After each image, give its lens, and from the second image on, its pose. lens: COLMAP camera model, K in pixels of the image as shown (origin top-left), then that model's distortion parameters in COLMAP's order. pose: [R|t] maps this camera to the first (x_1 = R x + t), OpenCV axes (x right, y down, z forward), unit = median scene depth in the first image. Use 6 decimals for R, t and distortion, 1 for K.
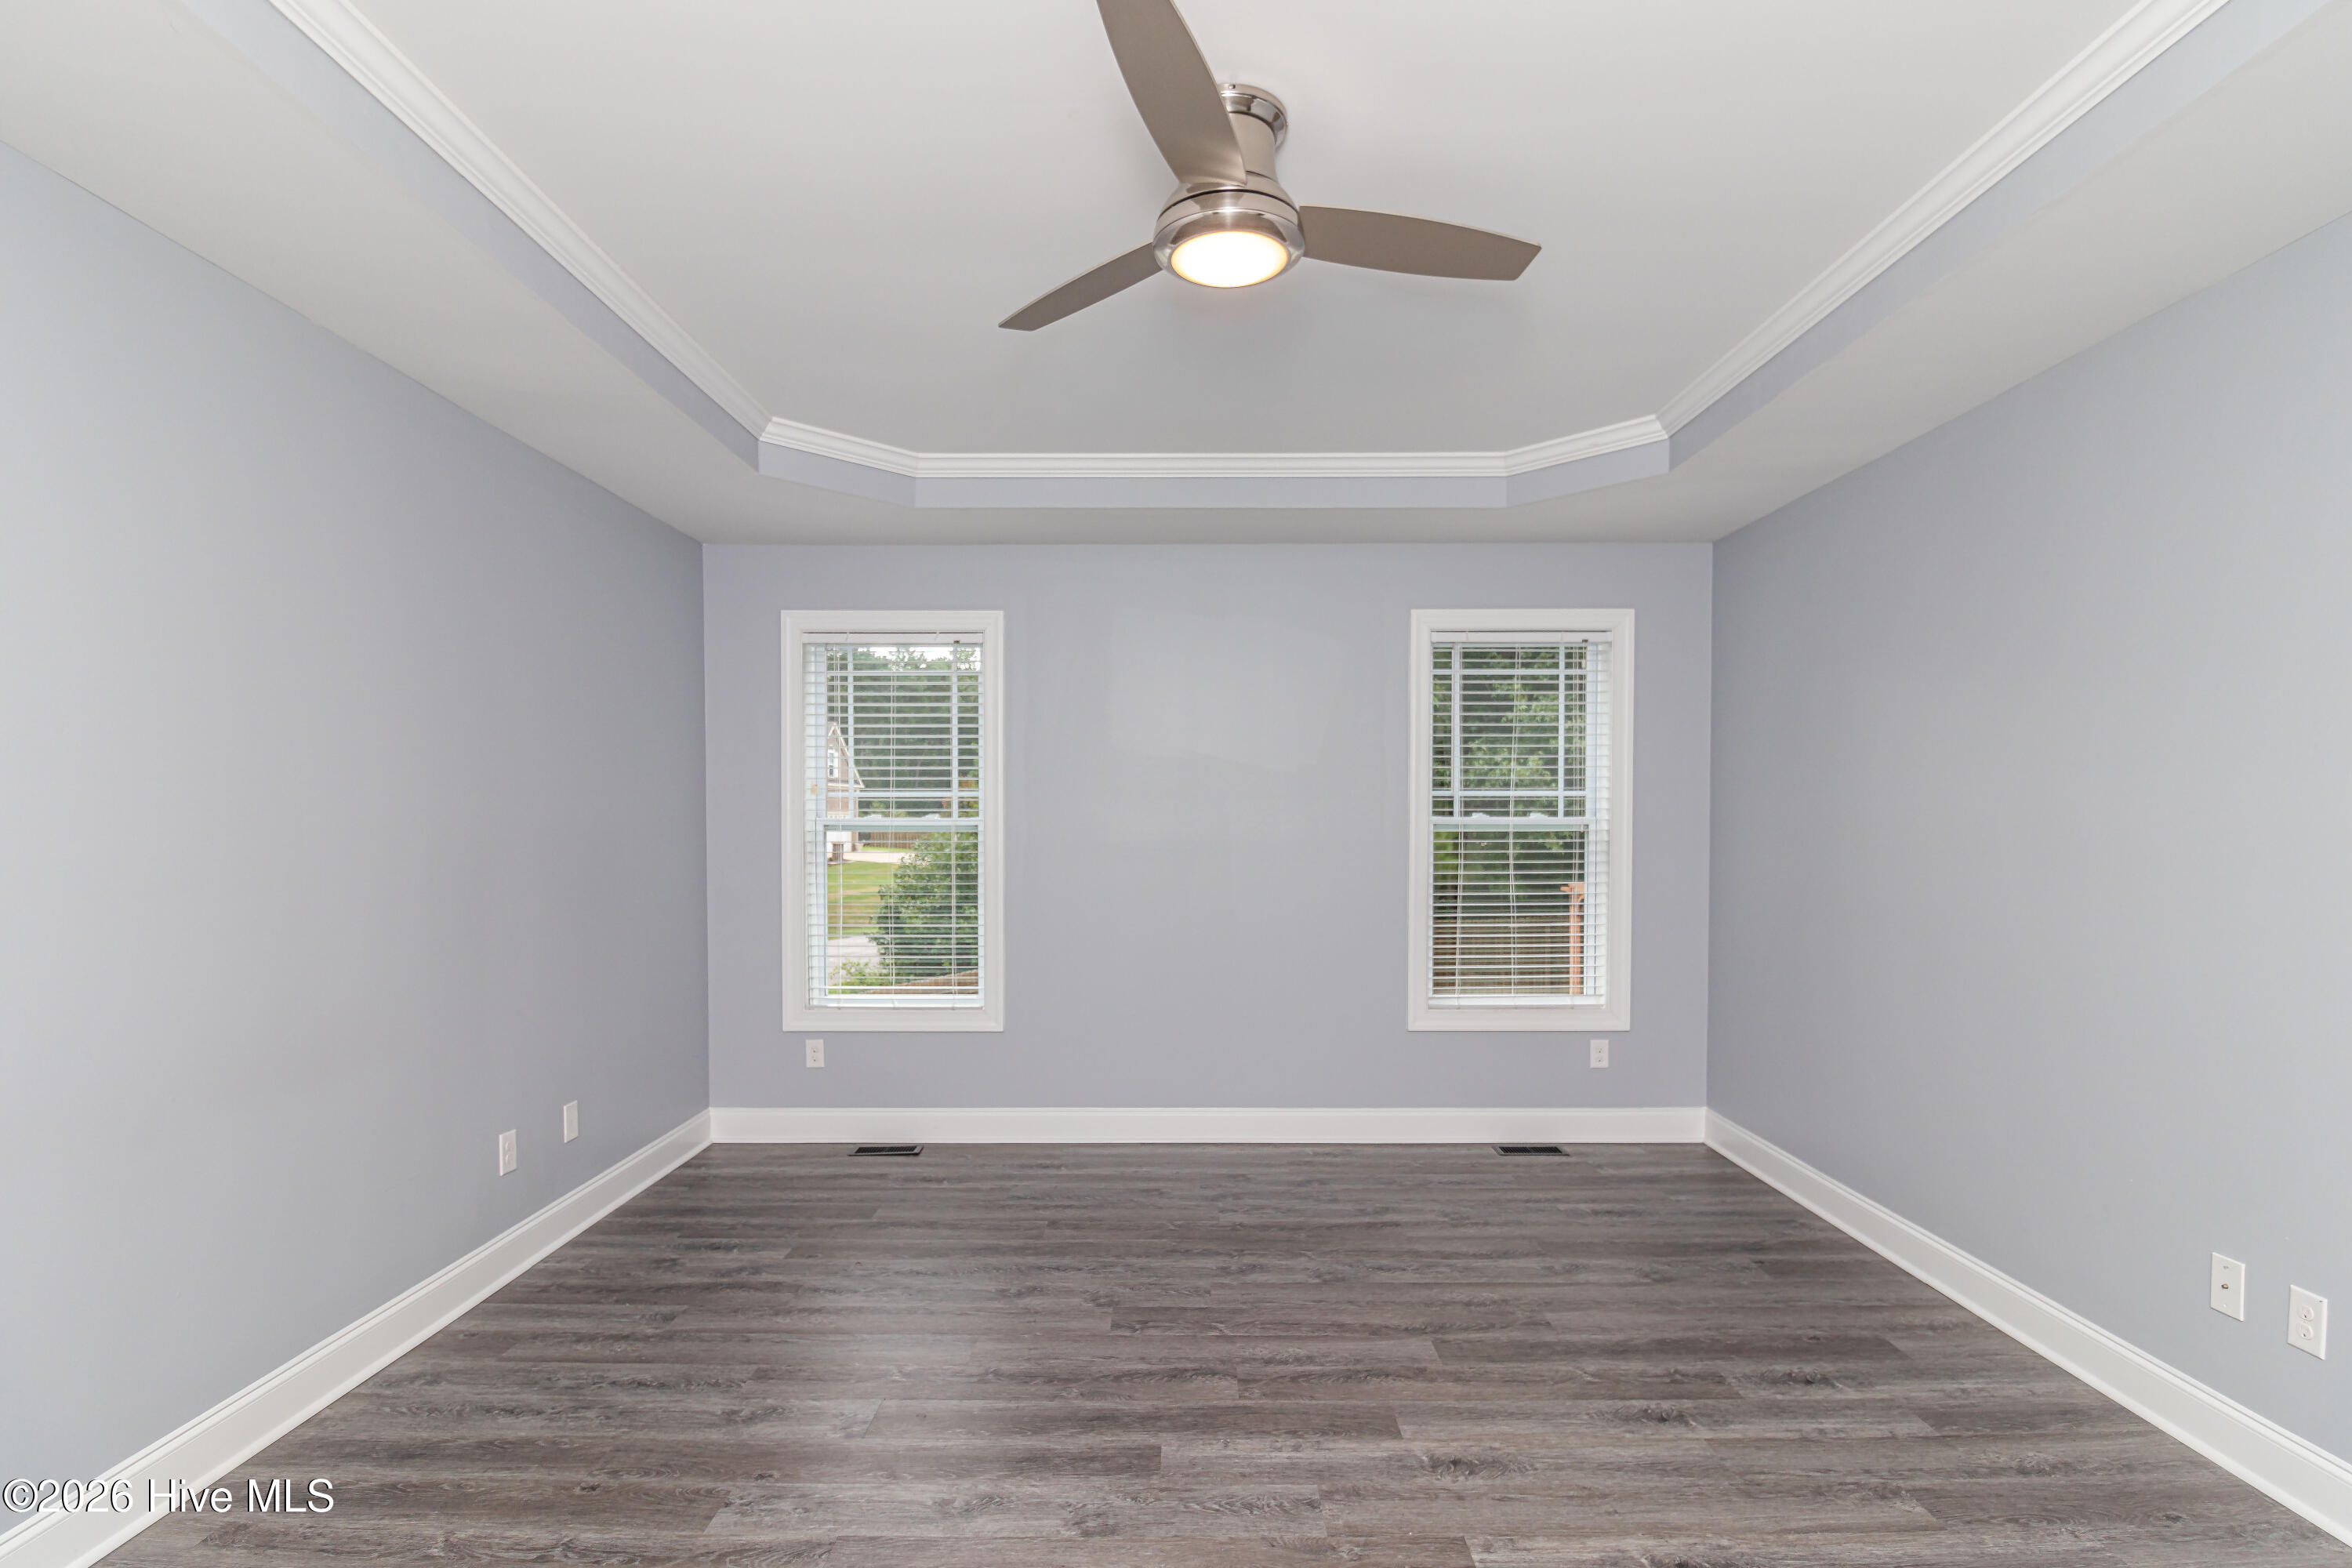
lens RADIAL K [[1181.8, 0, 1176.4], [0, 1181.8, 838.6], [0, 0, 1]] dist [0.002689, -0.019351]
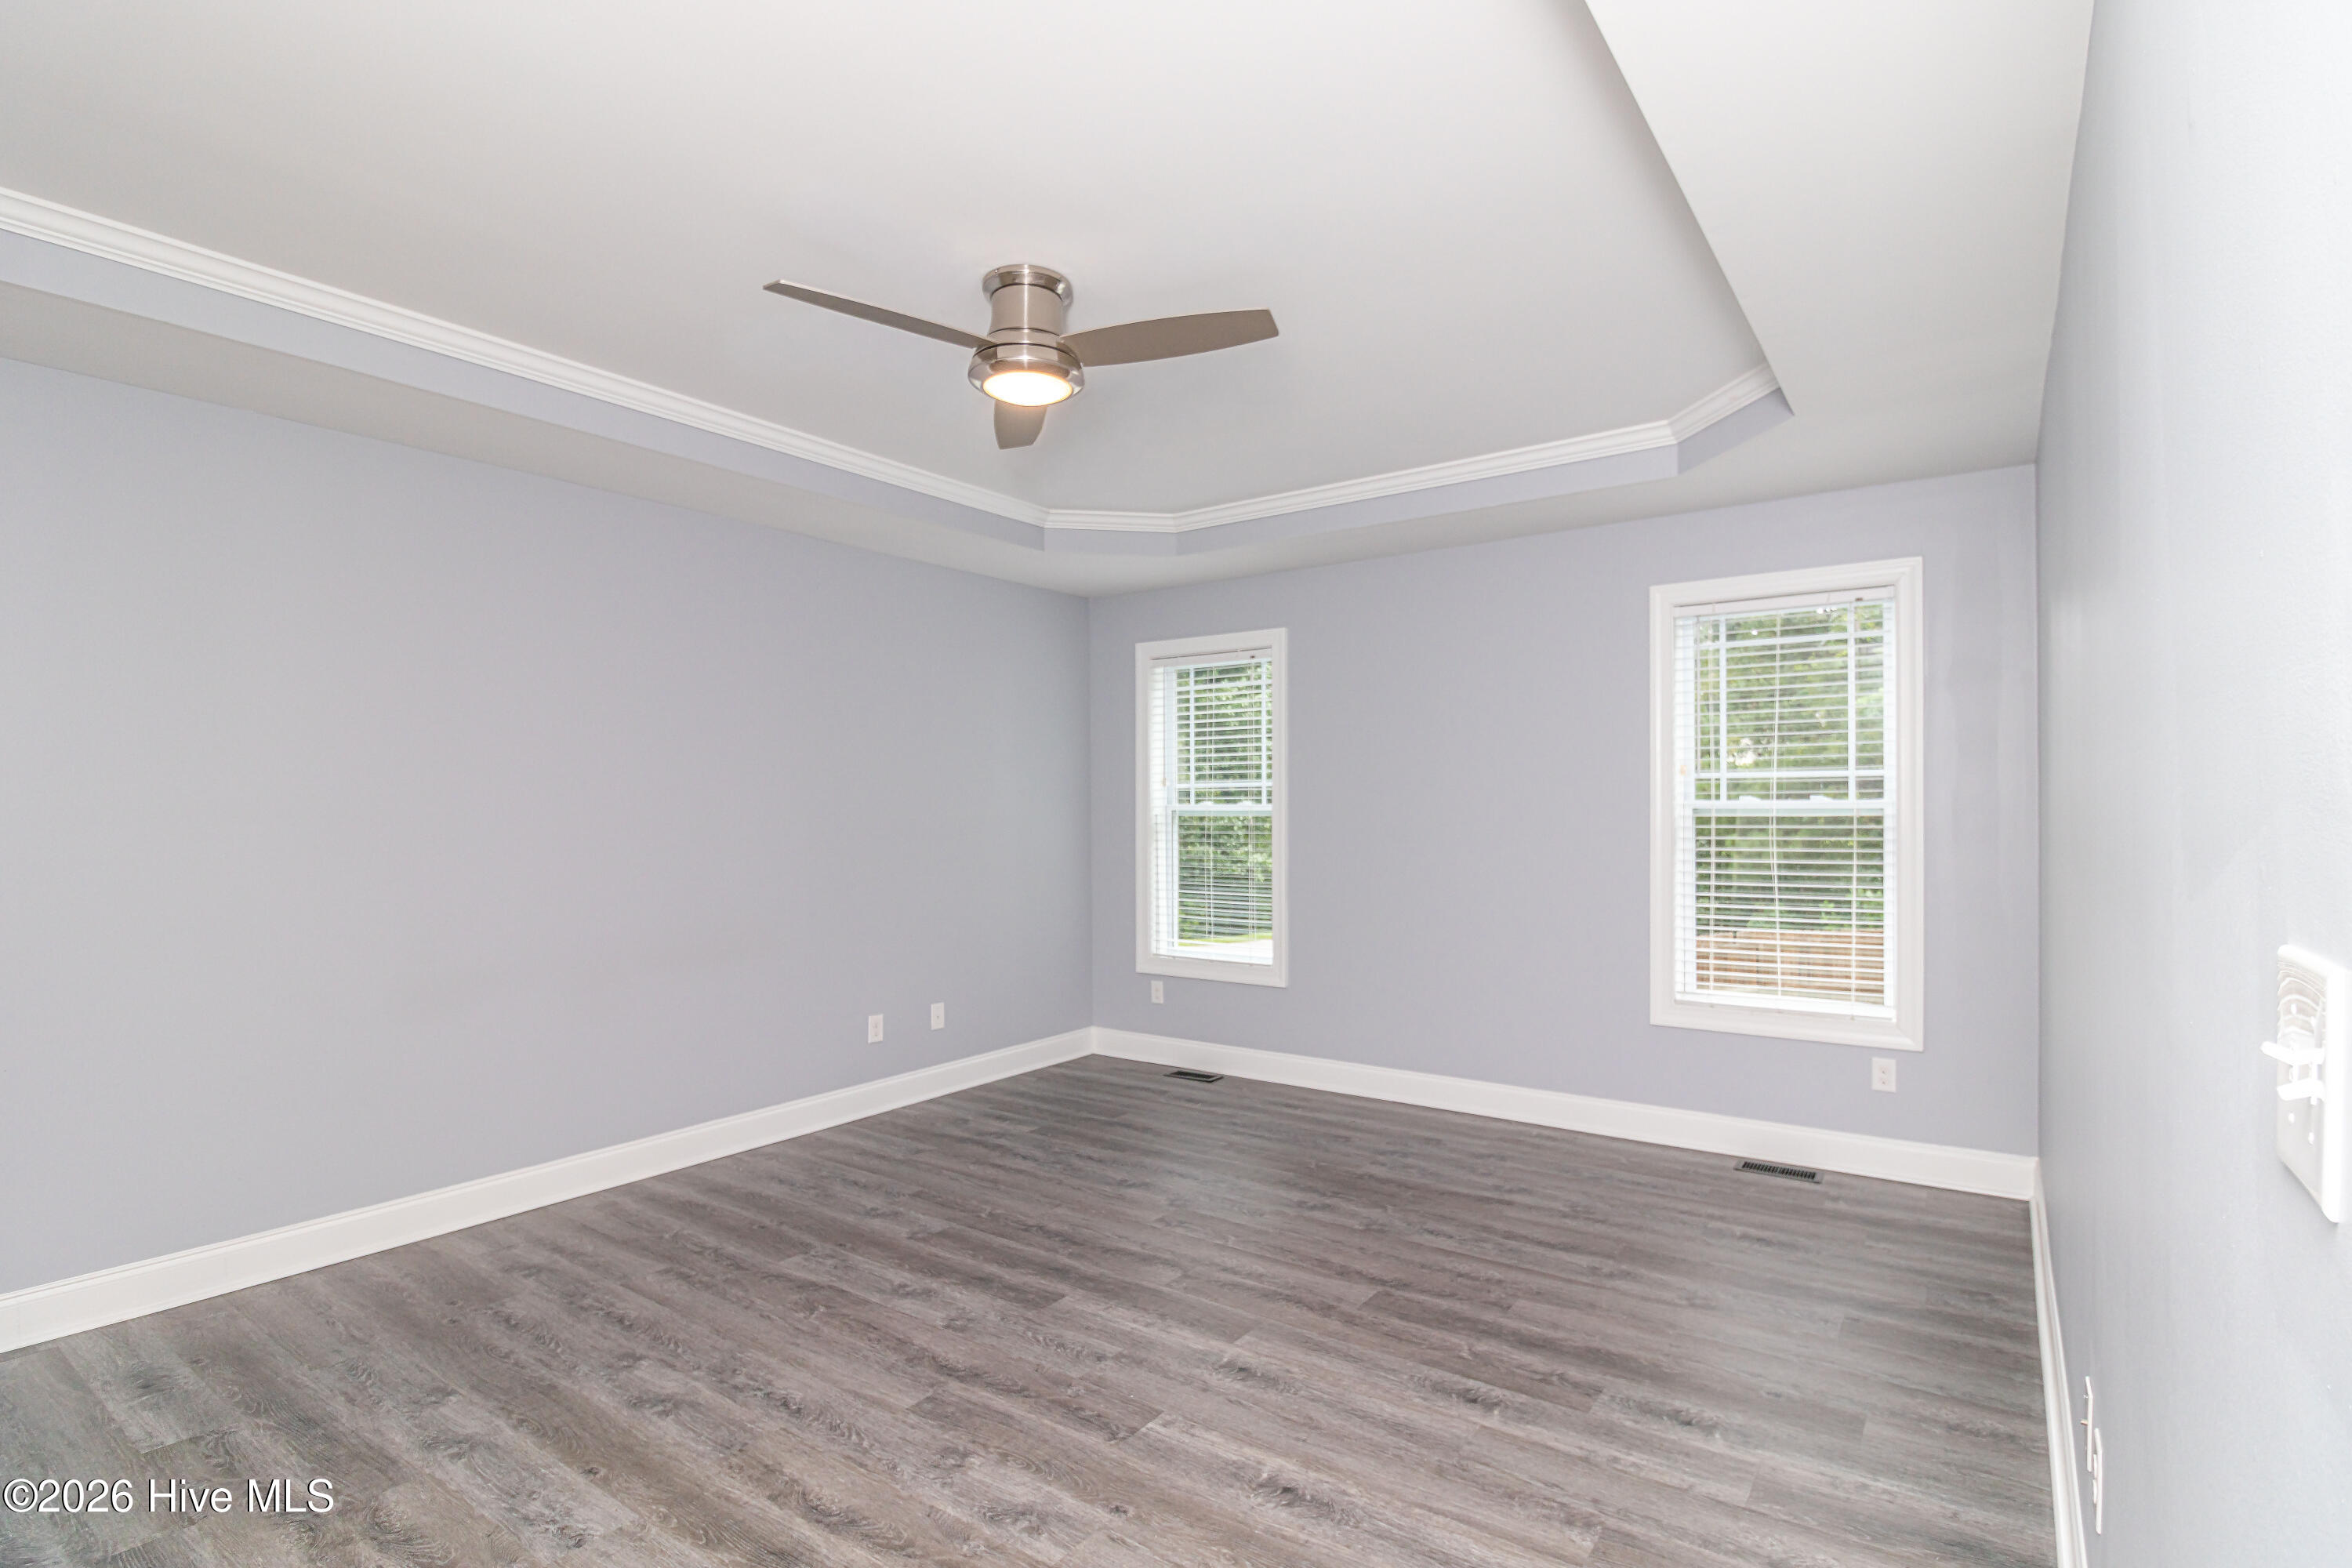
lens RADIAL K [[1117.9, 0, 1176.0], [0, 1117.9, 784.0], [0, 0, 1]] dist [0.008507, -0.019032]
pose [[0.816446, -0.016376, -0.577190, 0.478251], [-0.003199, 0.999454, -0.032881, -0.001265], [0.577413, 0.028692, 0.815948, 0.036487]]
